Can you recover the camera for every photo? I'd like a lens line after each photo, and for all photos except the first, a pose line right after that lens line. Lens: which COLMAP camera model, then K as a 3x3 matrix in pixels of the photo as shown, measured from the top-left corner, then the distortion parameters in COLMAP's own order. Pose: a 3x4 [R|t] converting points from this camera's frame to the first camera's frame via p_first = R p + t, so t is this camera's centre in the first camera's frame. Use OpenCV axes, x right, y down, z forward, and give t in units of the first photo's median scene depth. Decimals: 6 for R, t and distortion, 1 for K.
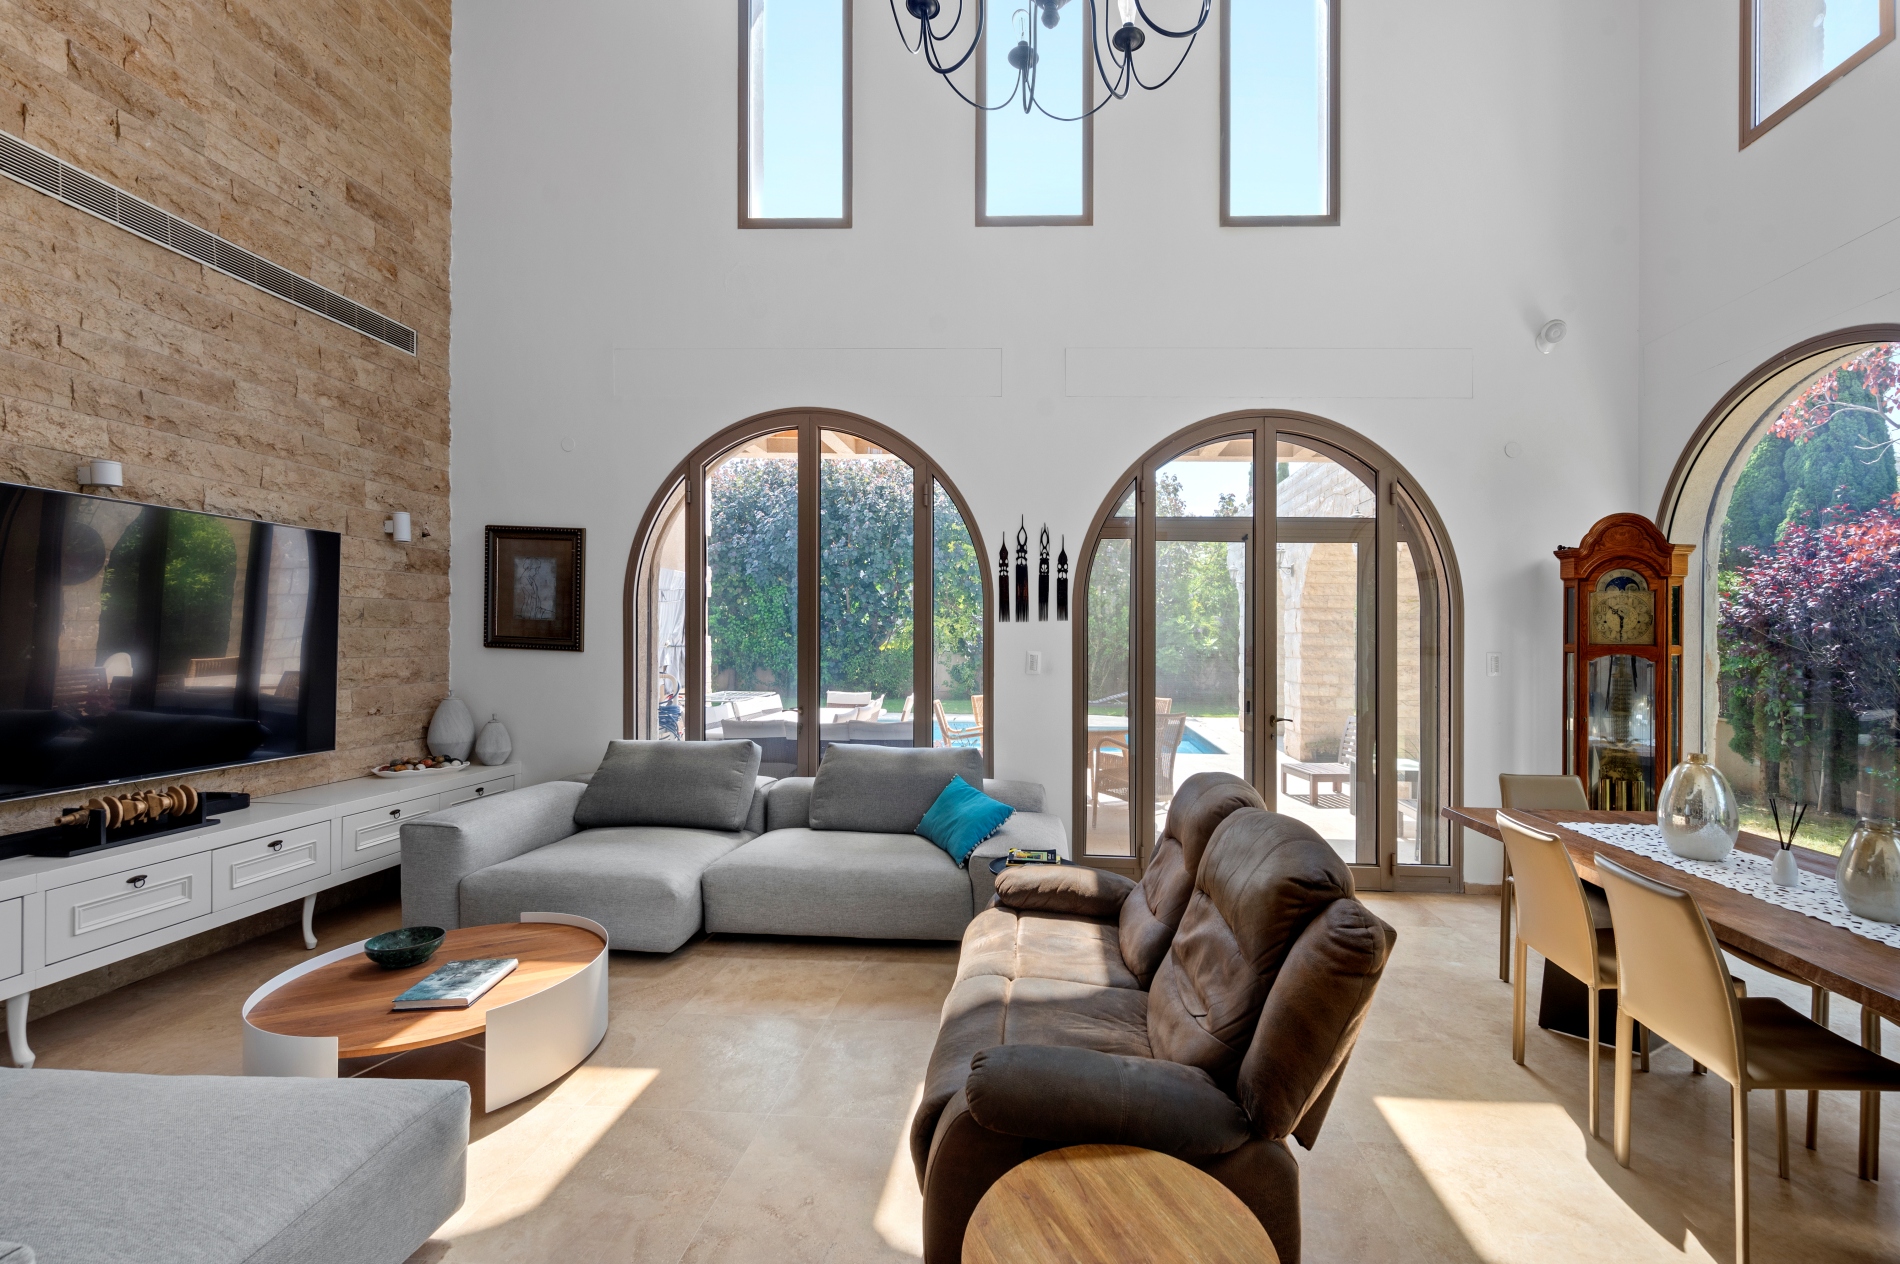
lens RADIAL K [[819.5, 0, 1021.5], [0, 819.5, 638.0], [0, 0, 1]] dist [0.001418, 0.000025]
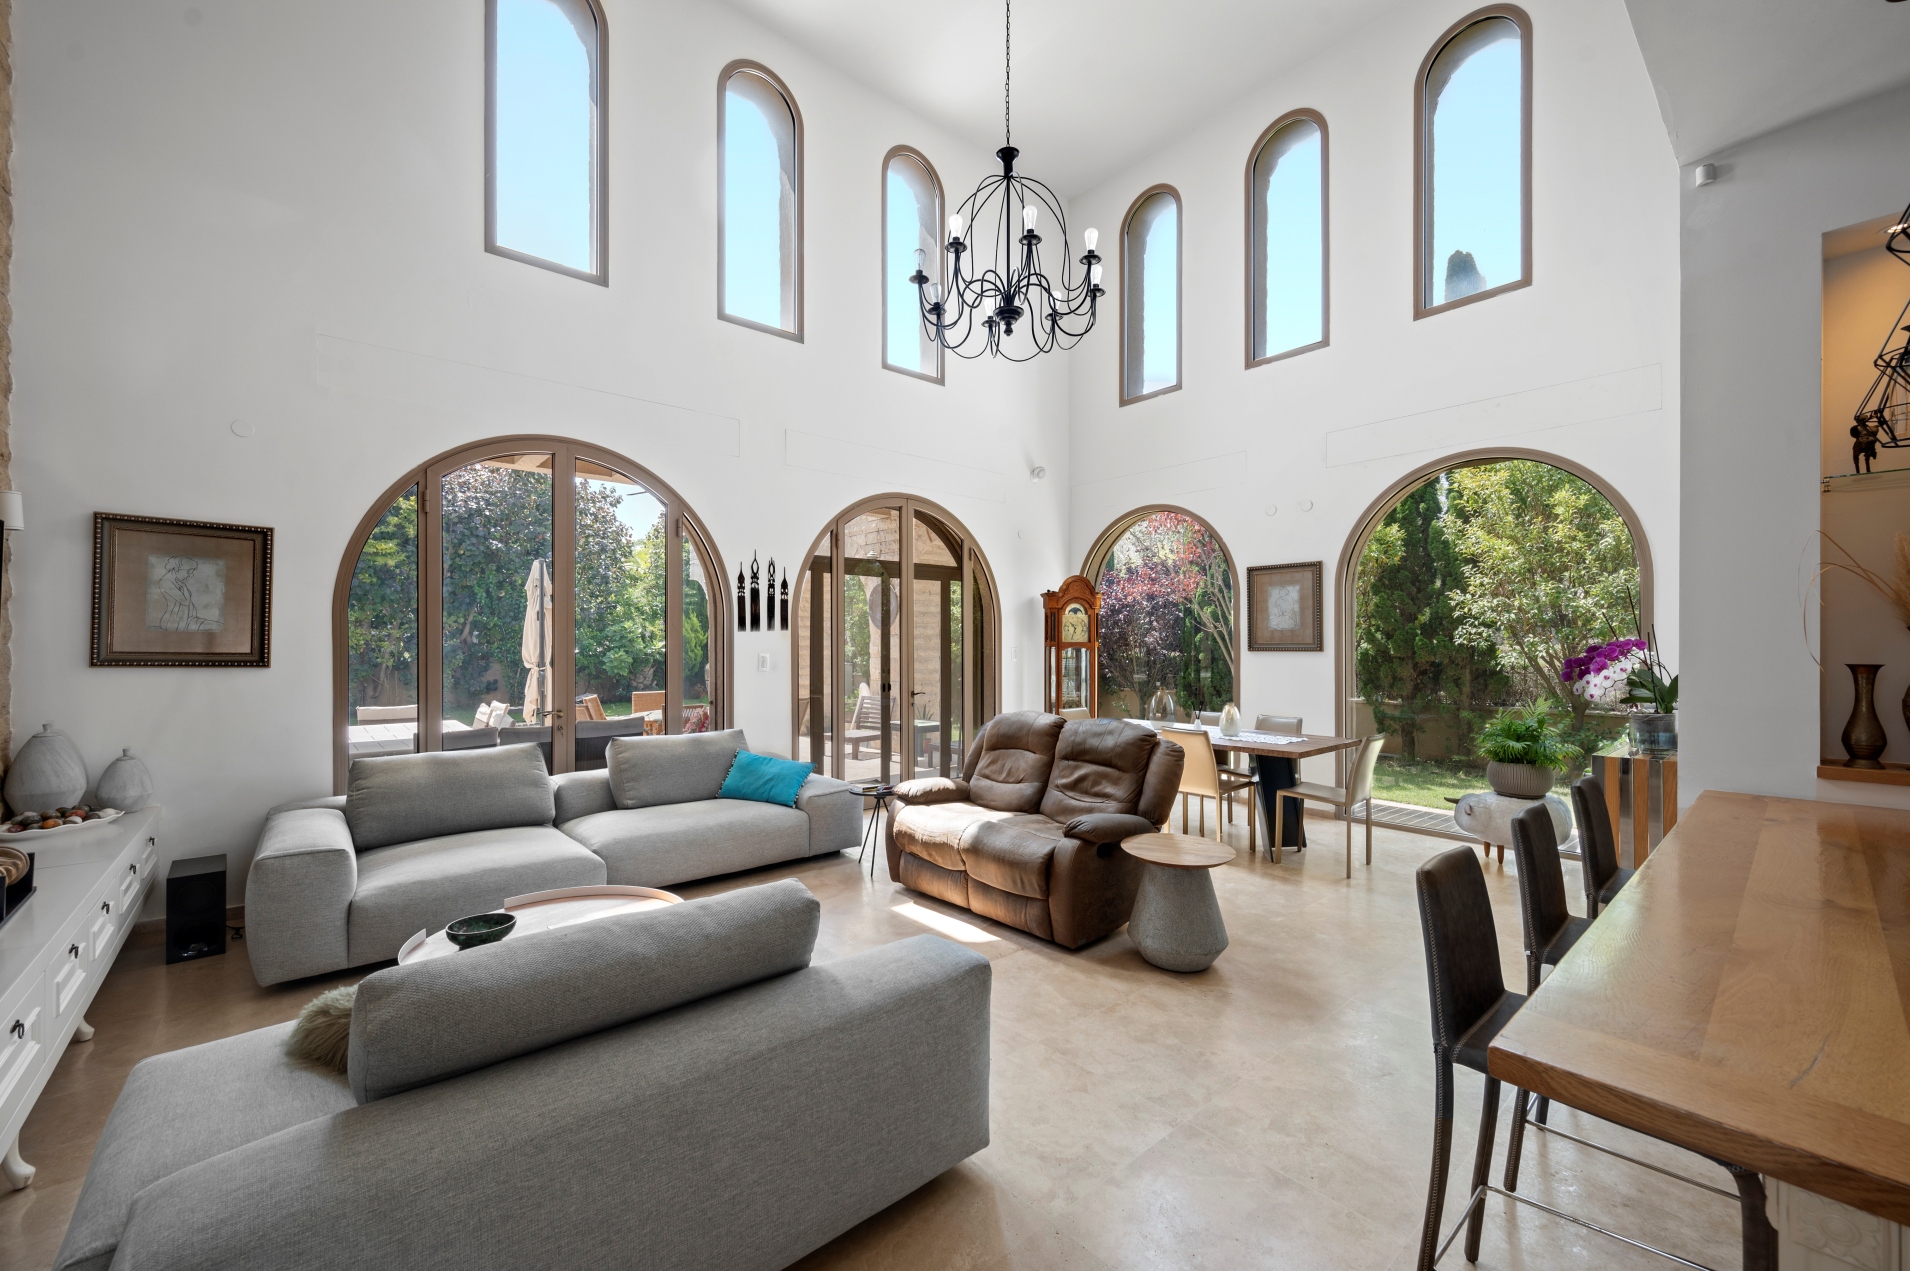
lens RADIAL K [[753.1, 0, 989.2], [0, 753.1, 645.6], [0, 0, 1]] dist [0.000285, 0.000042]
pose [[0.715929, -0.018036, 0.697940, -0.575794], [0.011988, 0.999836, 0.013541, -0.008947], [-0.698070, -0.001328, 0.716028, -0.124405]]
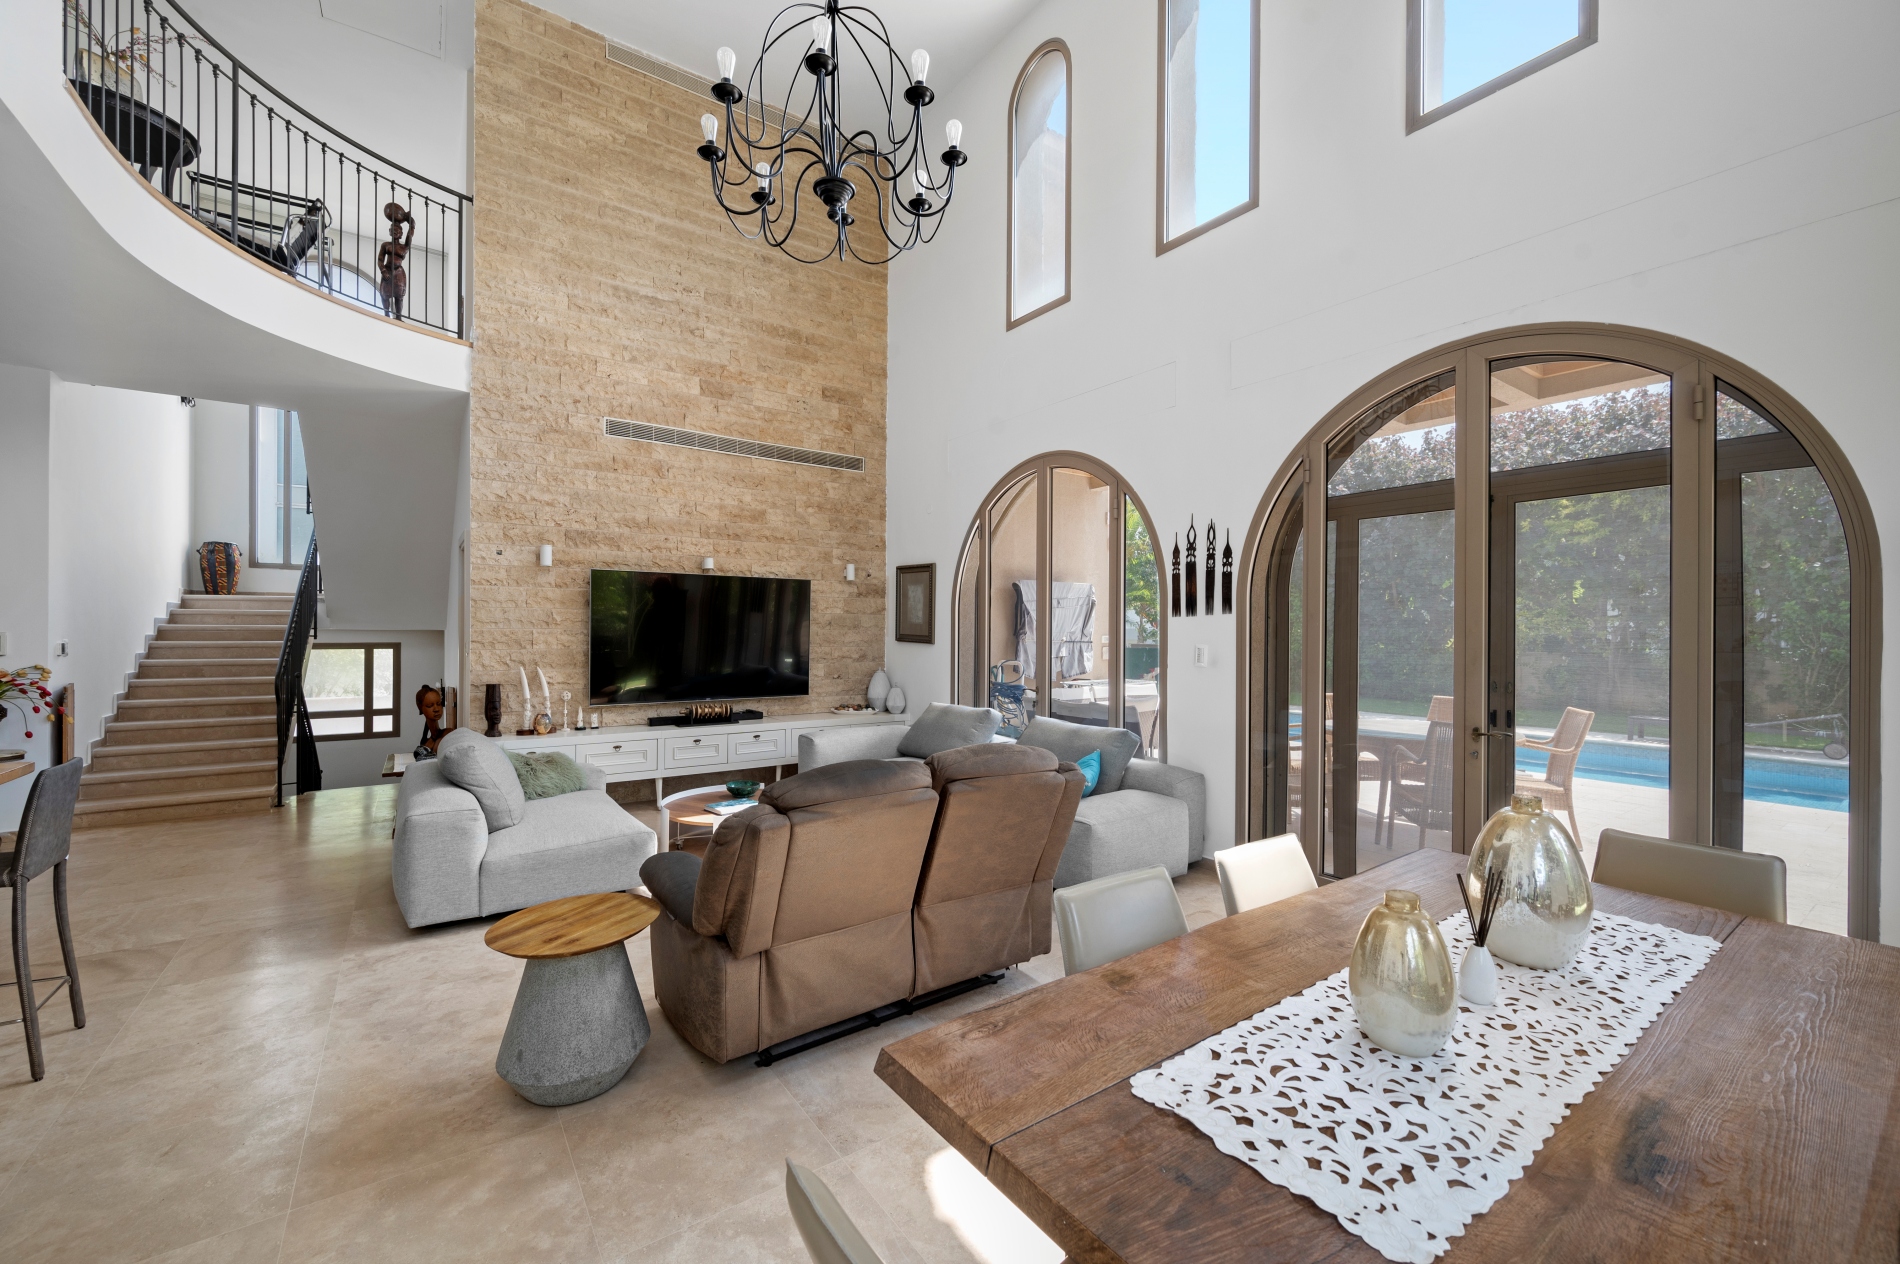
lens RADIAL K [[726.1, 0, 878.3], [0, 726.1, 633.1], [0, 0, 1]] dist [-0.001736, -0.000315]
pose [[0.587599, -0.009861, -0.809092, 0.517317], [0.004689, 0.999950, -0.008782, 0.008065], [0.809138, 0.001366, 0.587616, 0.131292]]
